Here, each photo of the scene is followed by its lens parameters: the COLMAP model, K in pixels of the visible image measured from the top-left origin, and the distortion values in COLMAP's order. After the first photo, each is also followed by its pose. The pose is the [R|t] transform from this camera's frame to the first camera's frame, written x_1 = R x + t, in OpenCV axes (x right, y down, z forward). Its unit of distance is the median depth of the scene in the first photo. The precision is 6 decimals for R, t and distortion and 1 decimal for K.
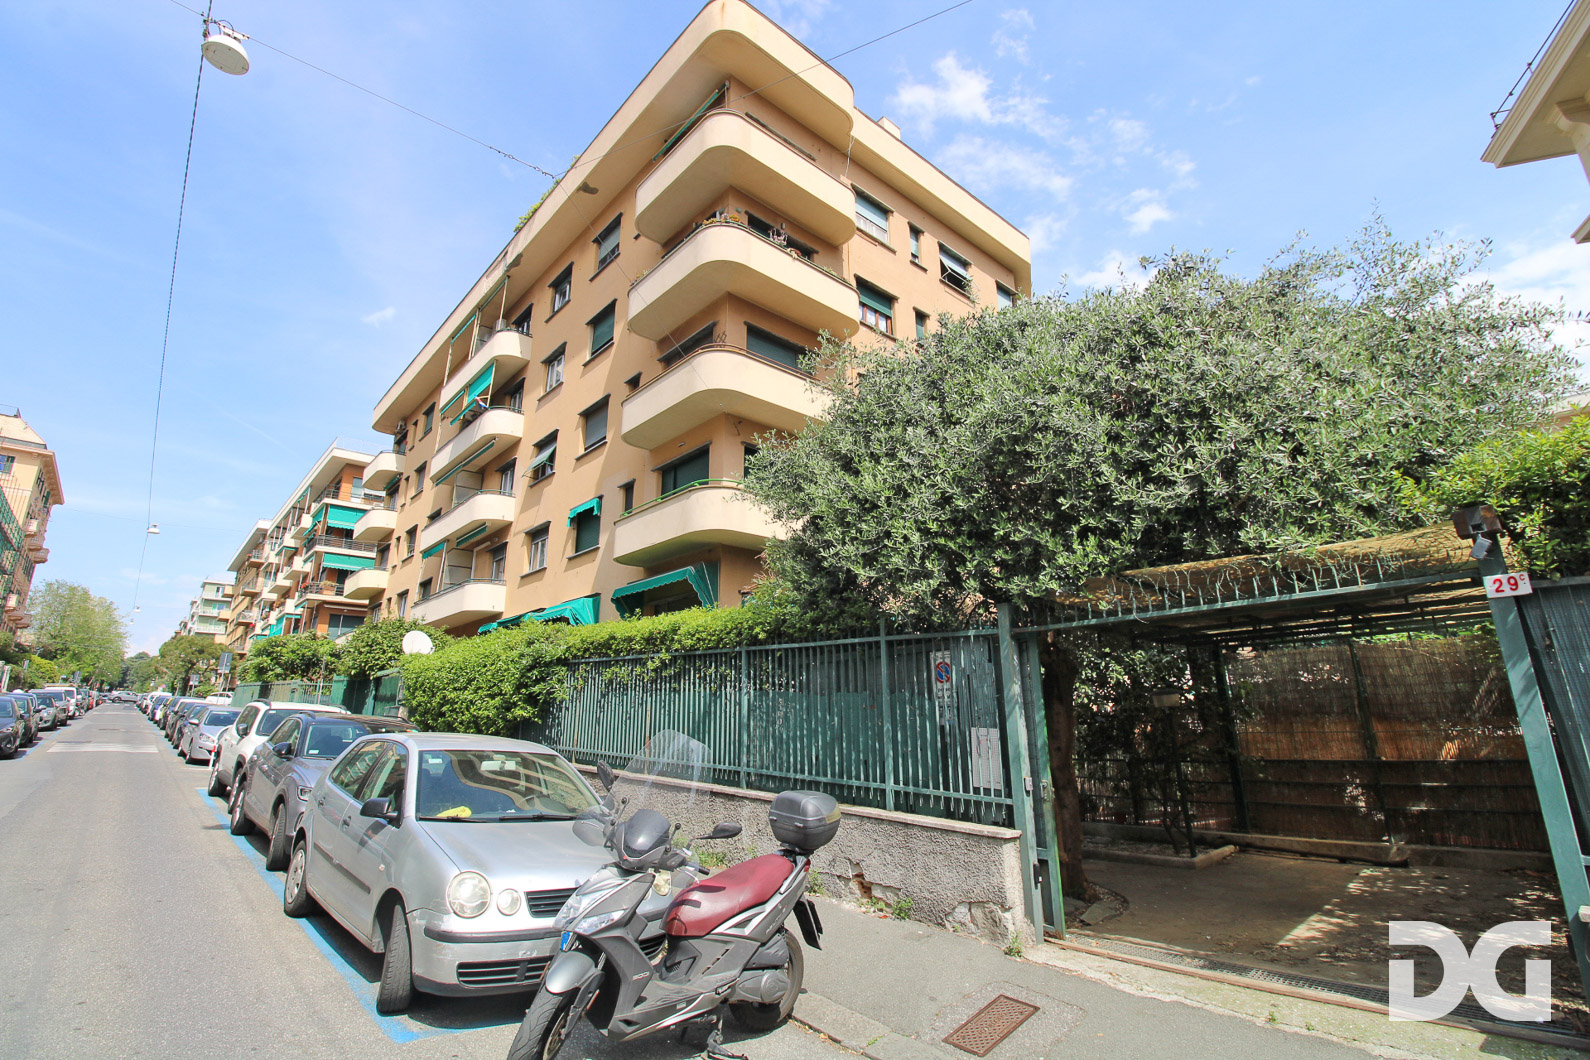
lens RADIAL K [[740.1, 0, 804.3], [0, 740.1, 513.3], [0, 0, 1]] dist [0.004581, -0.015416]
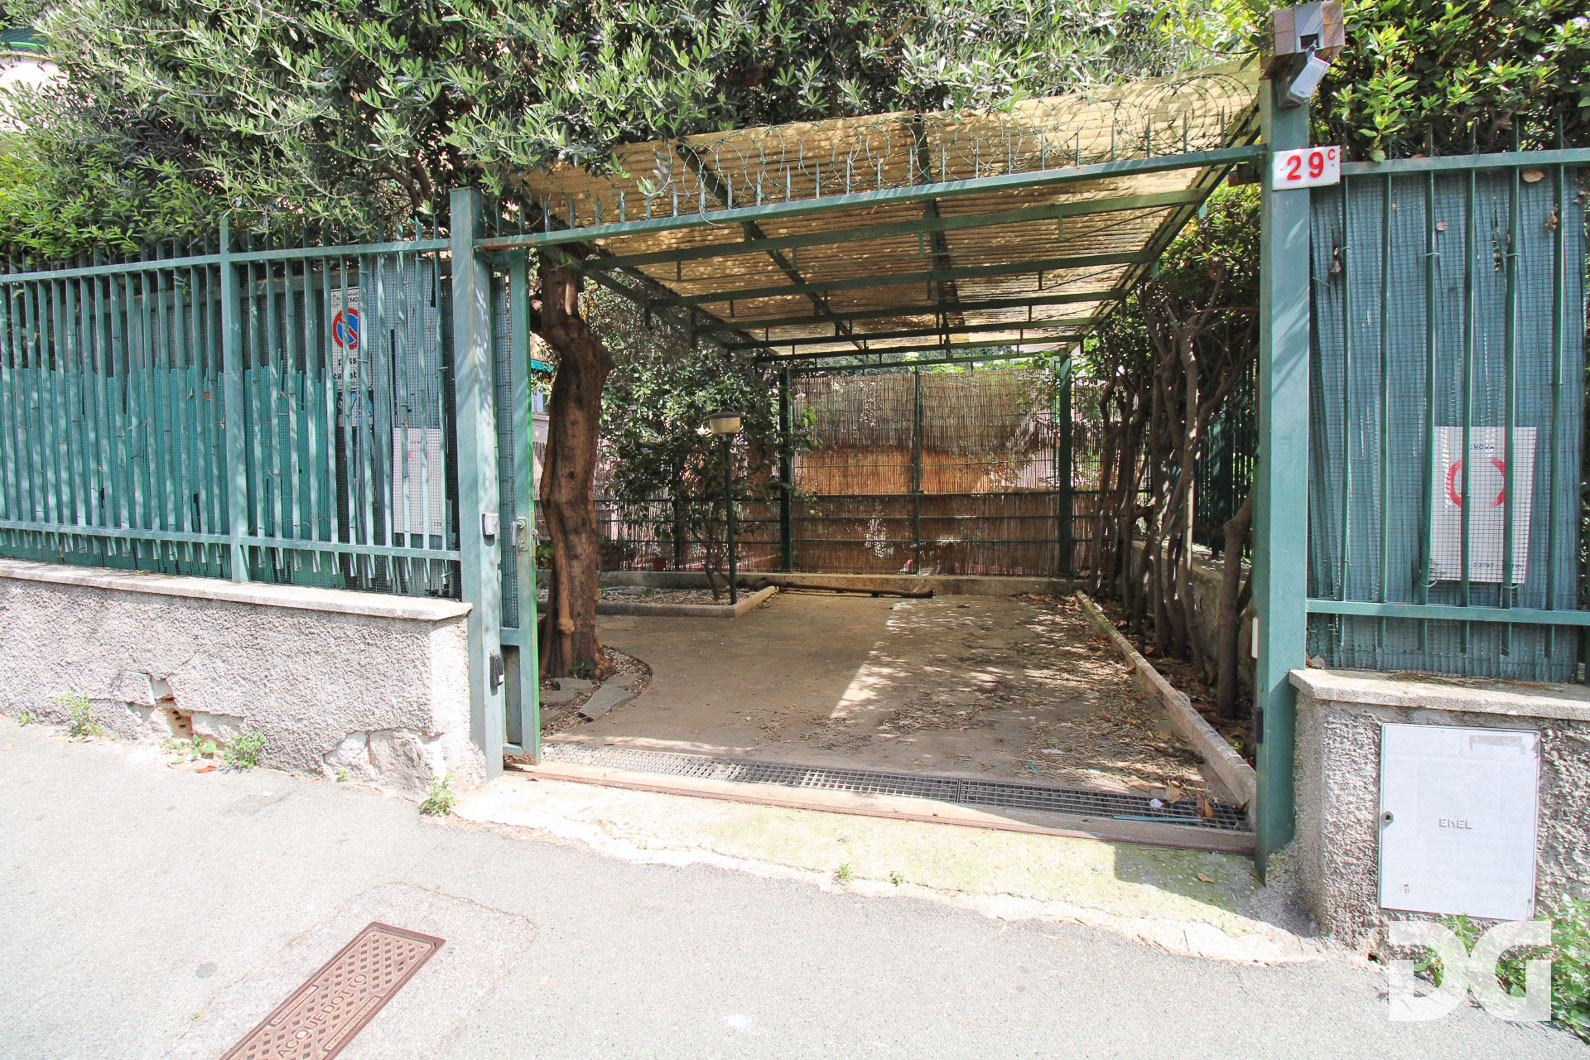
lens RADIAL K [[740.1, 0, 804.3], [0, 740.1, 513.3], [0, 0, 1]] dist [0.004581, -0.015416]
pose [[0.847324, -0.023013, 0.530578, 0.191414], [-0.146110, 0.950405, 0.274558, 0.158293], [-0.510582, -0.310162, 0.801938, 0.404347]]
